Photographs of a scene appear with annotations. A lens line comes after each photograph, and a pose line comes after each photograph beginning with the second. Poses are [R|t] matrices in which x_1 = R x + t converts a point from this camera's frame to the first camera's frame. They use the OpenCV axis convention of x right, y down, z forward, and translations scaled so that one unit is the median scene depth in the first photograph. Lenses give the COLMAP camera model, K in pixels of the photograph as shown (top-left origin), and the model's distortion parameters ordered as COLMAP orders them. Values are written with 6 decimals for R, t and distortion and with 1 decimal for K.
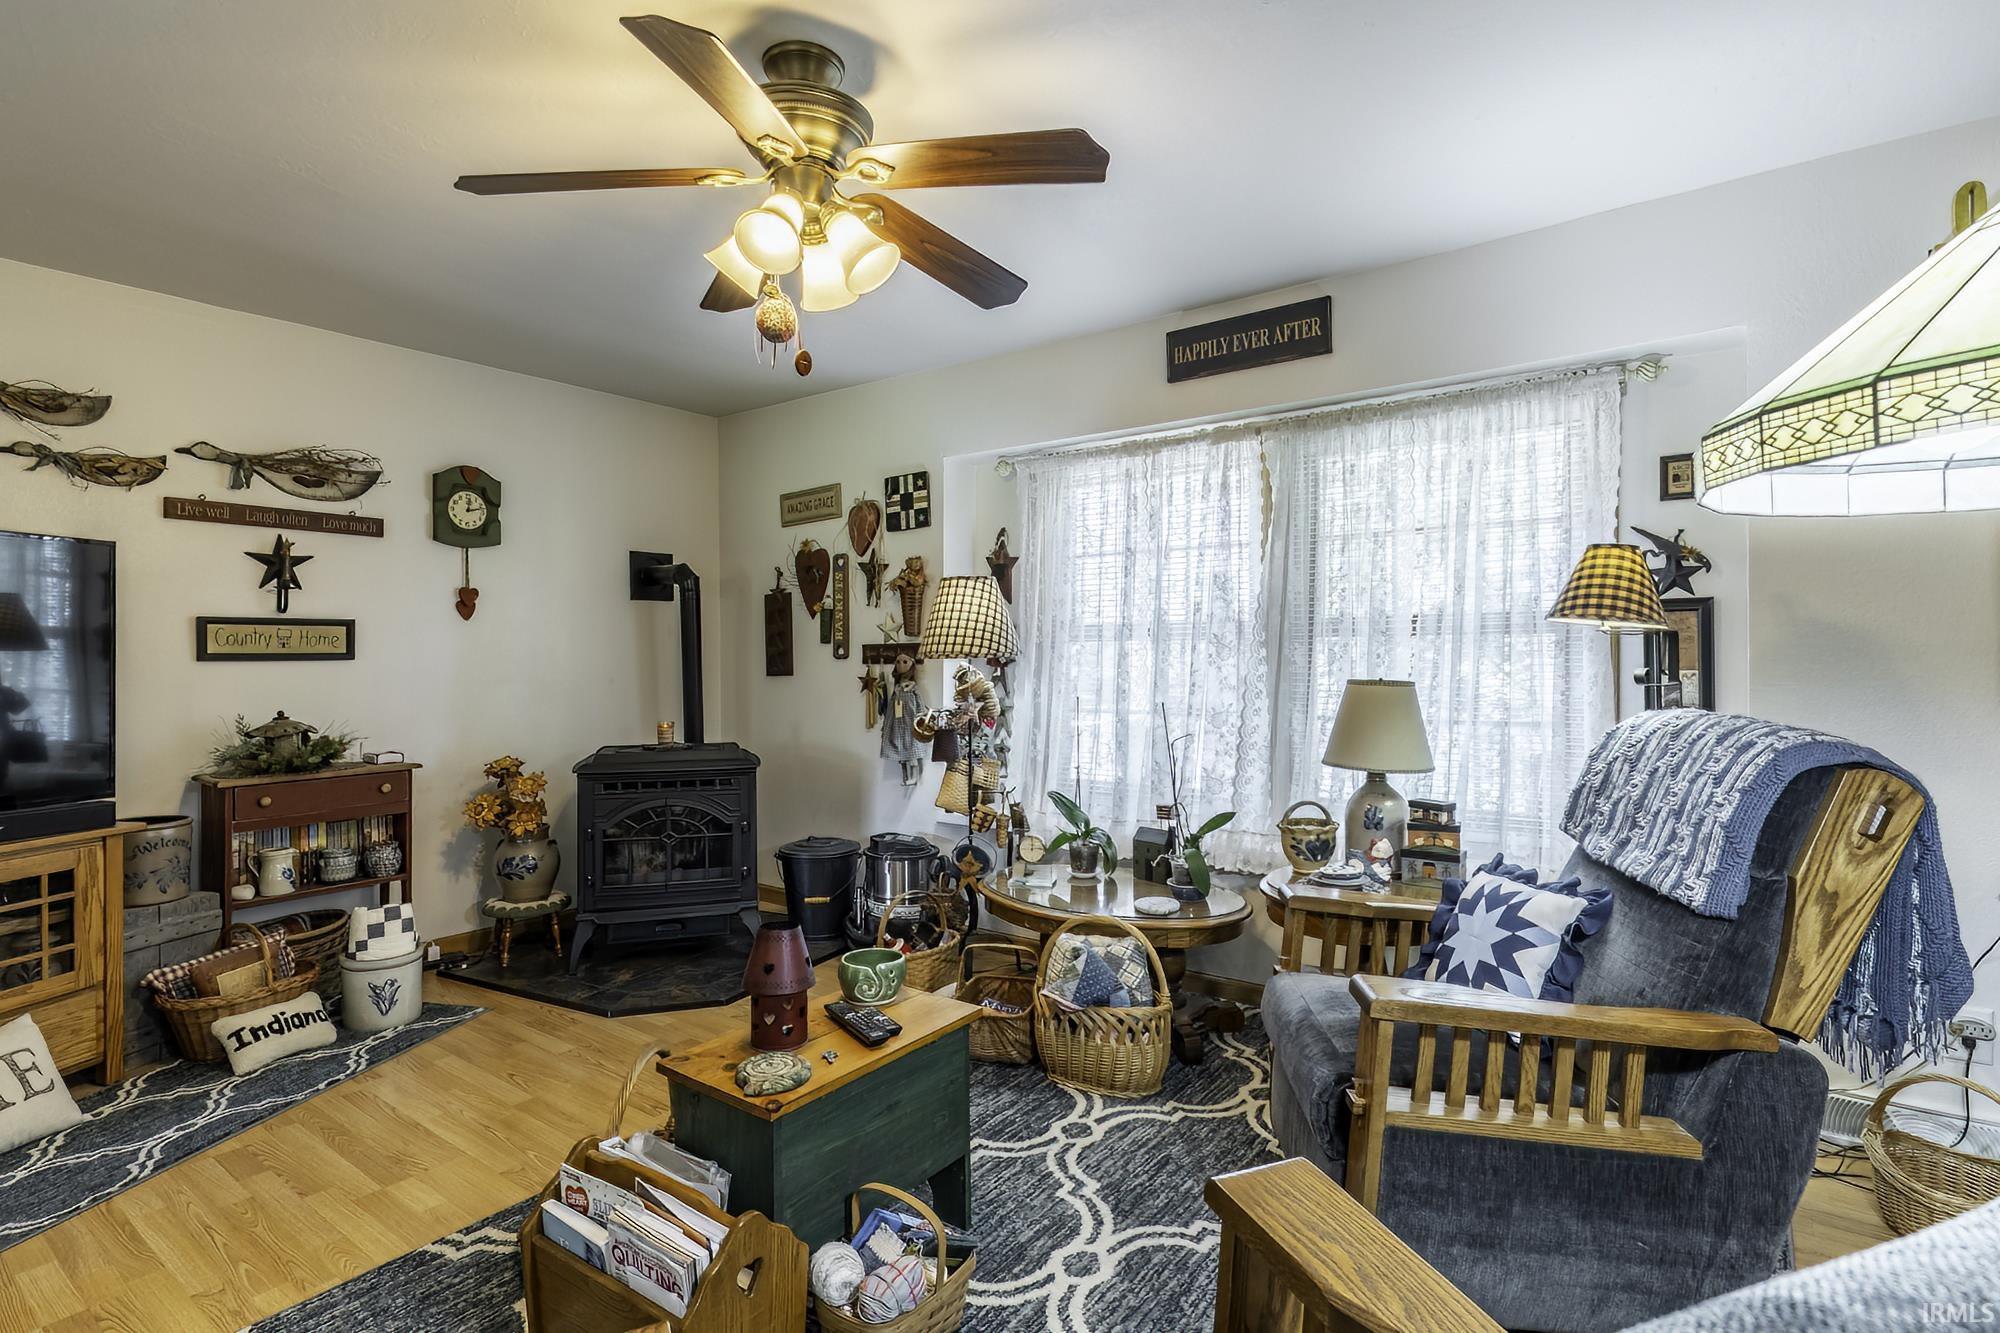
lens RADIAL K [[1000.3, 0, 1029.7], [0, 1000.3, 661.0], [0, 0, 1]] dist [0.001338, 0.000505]
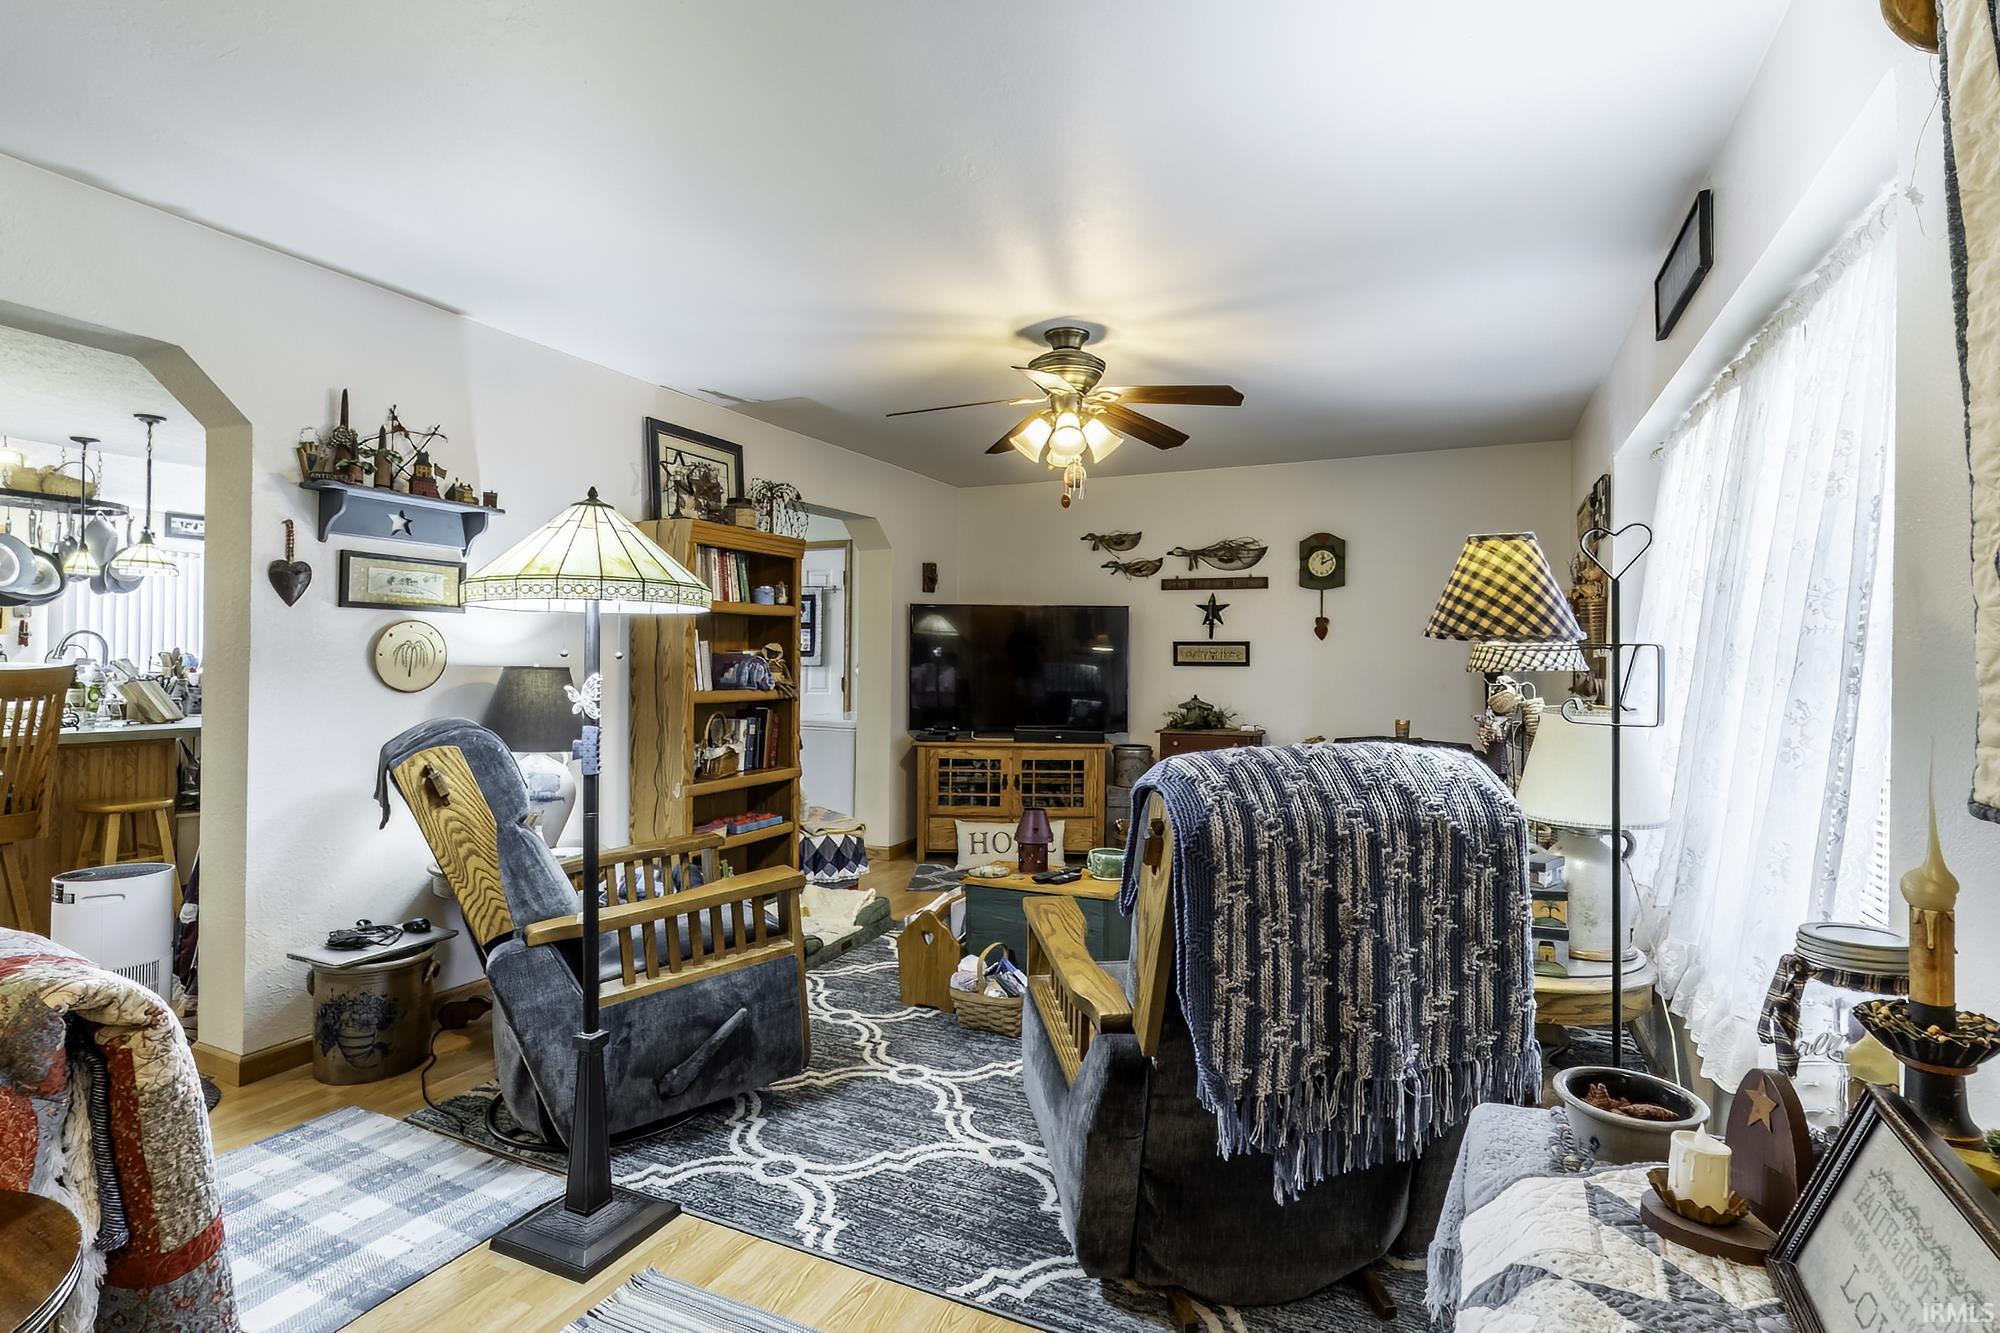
lens RADIAL K [[1003.8, 0, 1000.0], [0, 1003.8, 666.5], [0, 0, 1]] dist [0.001091, 0.000179]
pose [[0.172810, 0.013033, -0.984869, 0.886369], [-0.016681, 0.999808, 0.010304, -0.011478], [0.984814, 0.014648, 0.172994, 0.339994]]
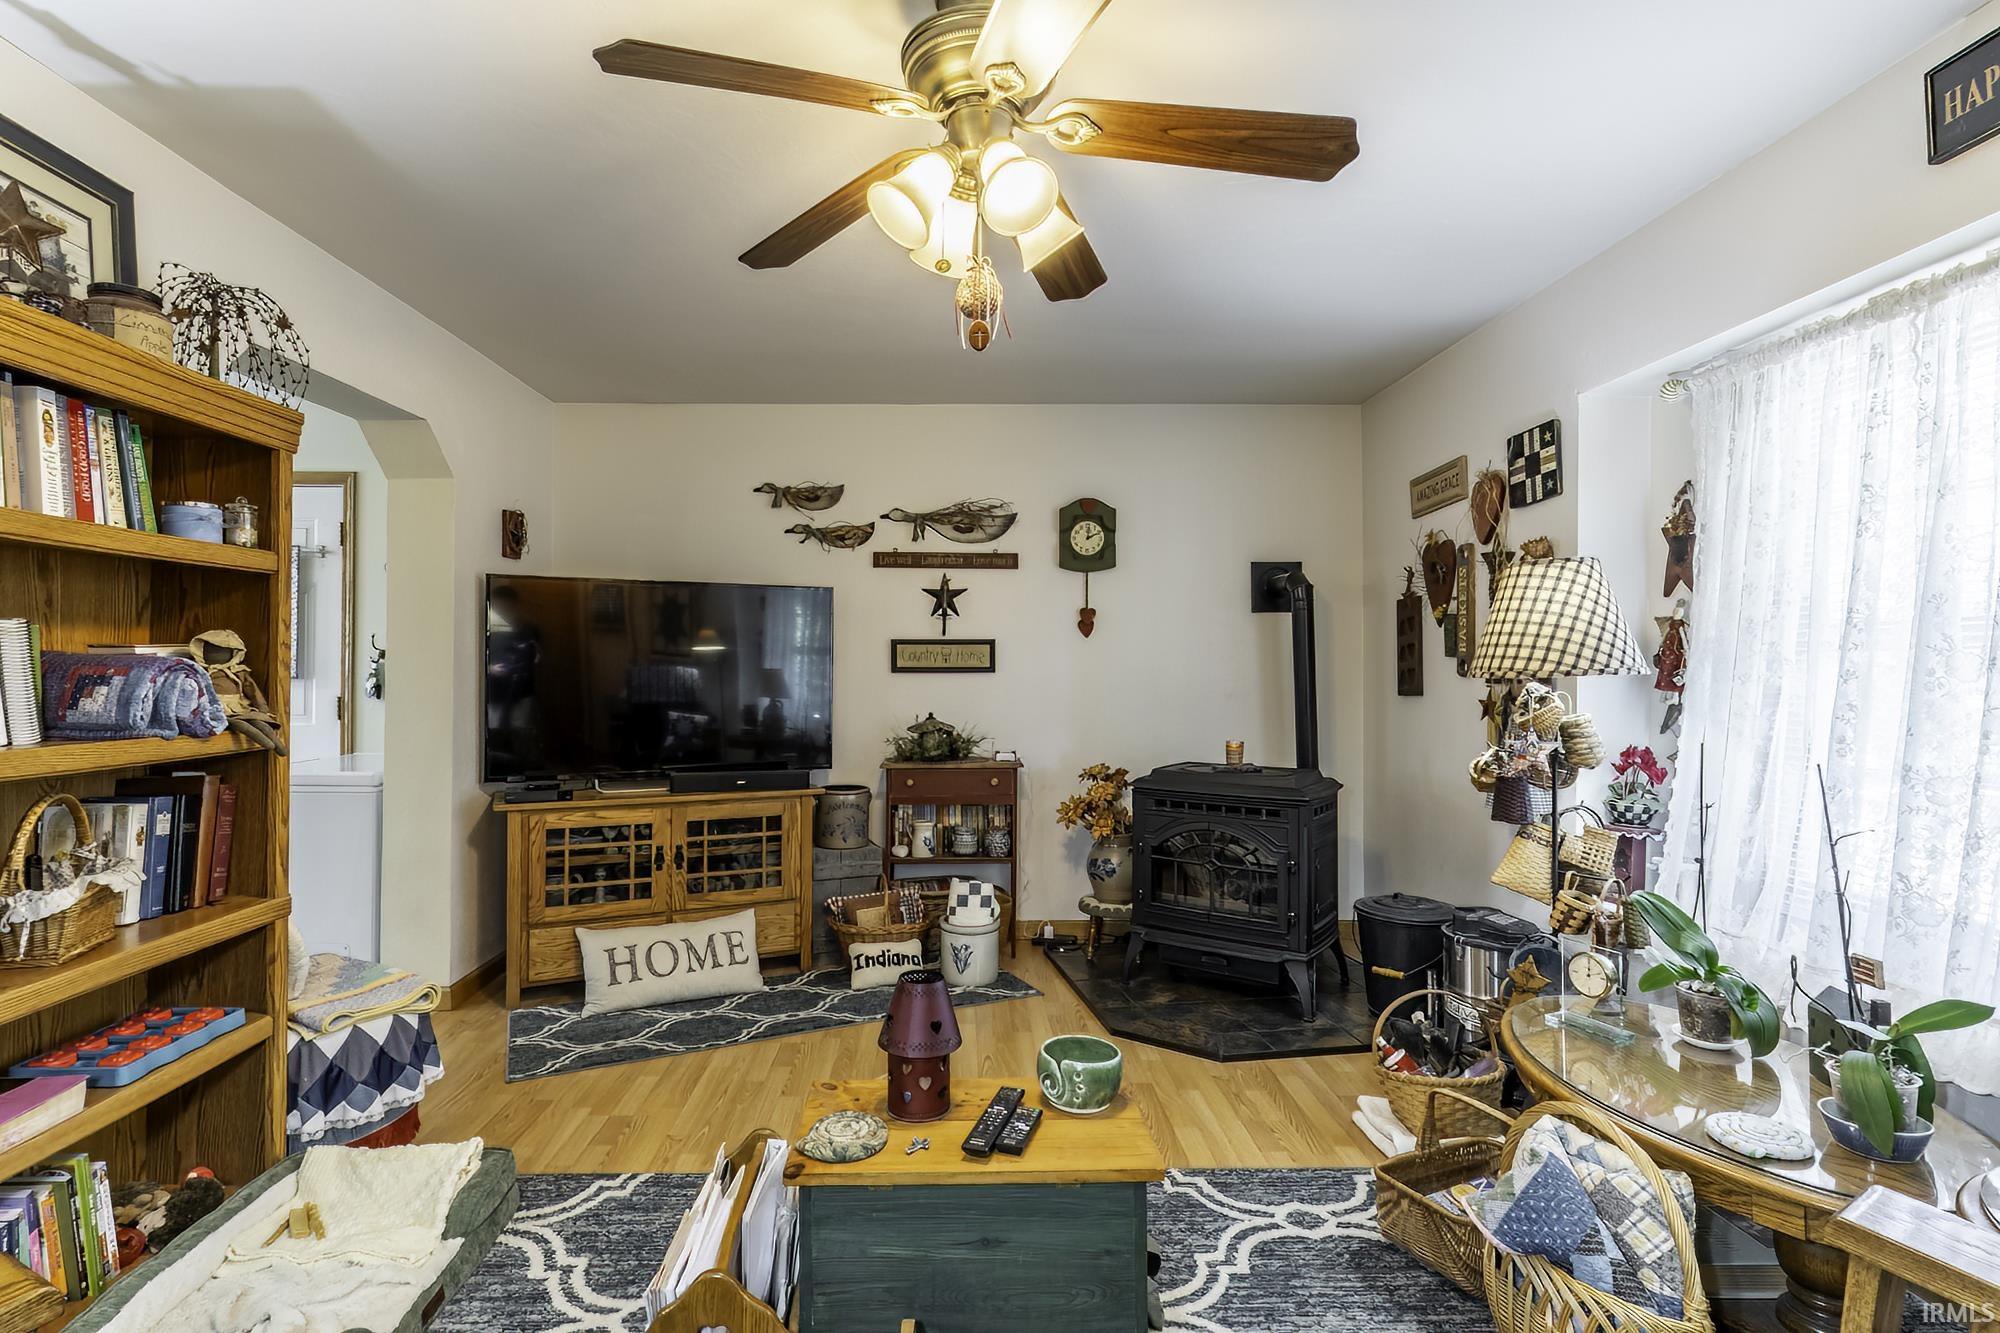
lens RADIAL K [[979.4, 0, 962.0], [0, 979.4, 662.1], [0, 0, 1]] dist [-0.000178, 0.000029]
pose [[0.587434, 0.000025, -0.809272, 0.265433], [-0.010432, 0.999917, -0.007542, -0.004694], [0.809205, 0.012873, 0.587386, 0.289348]]
